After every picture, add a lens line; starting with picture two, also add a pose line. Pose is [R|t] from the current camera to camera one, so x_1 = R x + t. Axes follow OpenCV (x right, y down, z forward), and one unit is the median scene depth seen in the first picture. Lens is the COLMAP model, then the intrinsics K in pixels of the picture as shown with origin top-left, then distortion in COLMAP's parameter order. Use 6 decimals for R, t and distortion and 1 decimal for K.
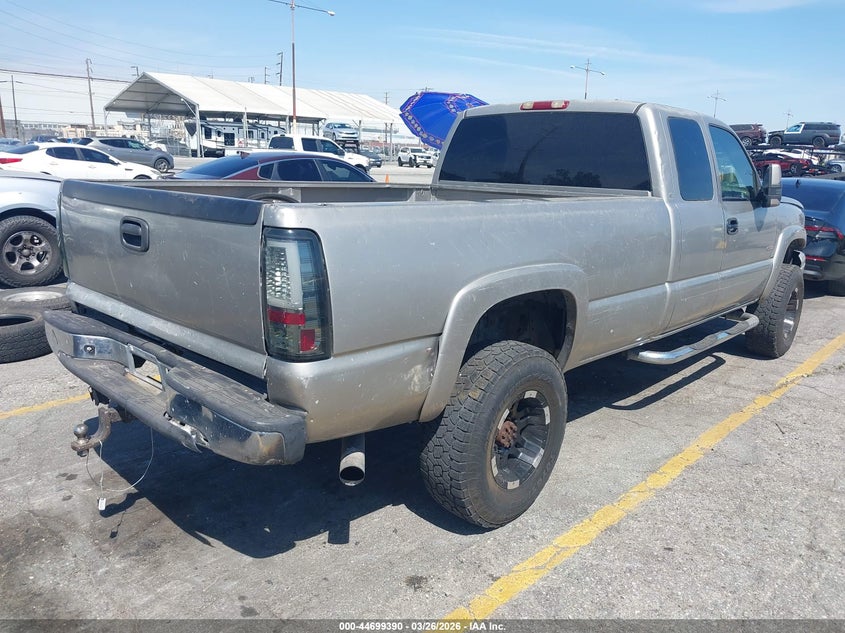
lens RADIAL K [[662.8, 0, 422.5], [0, 662.8, 316.5], [0, 0, 1]] dist [-0.001986, -0.000994]
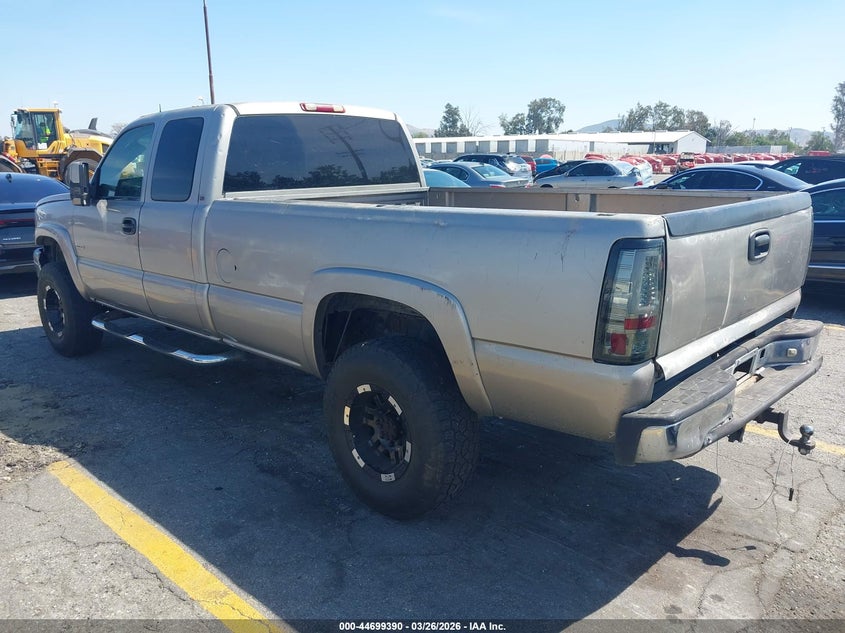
lens RADIAL K [[662.8, 0, 422.5], [0, 662.8, 316.5], [0, 0, 1]] dist [-0.001986, -0.000994]
pose [[0.010344, -0.255013, 0.966882, -0.876320], [0.232454, 0.941058, 0.245715, -0.236351], [-0.972552, 0.222214, 0.069013, 0.863646]]
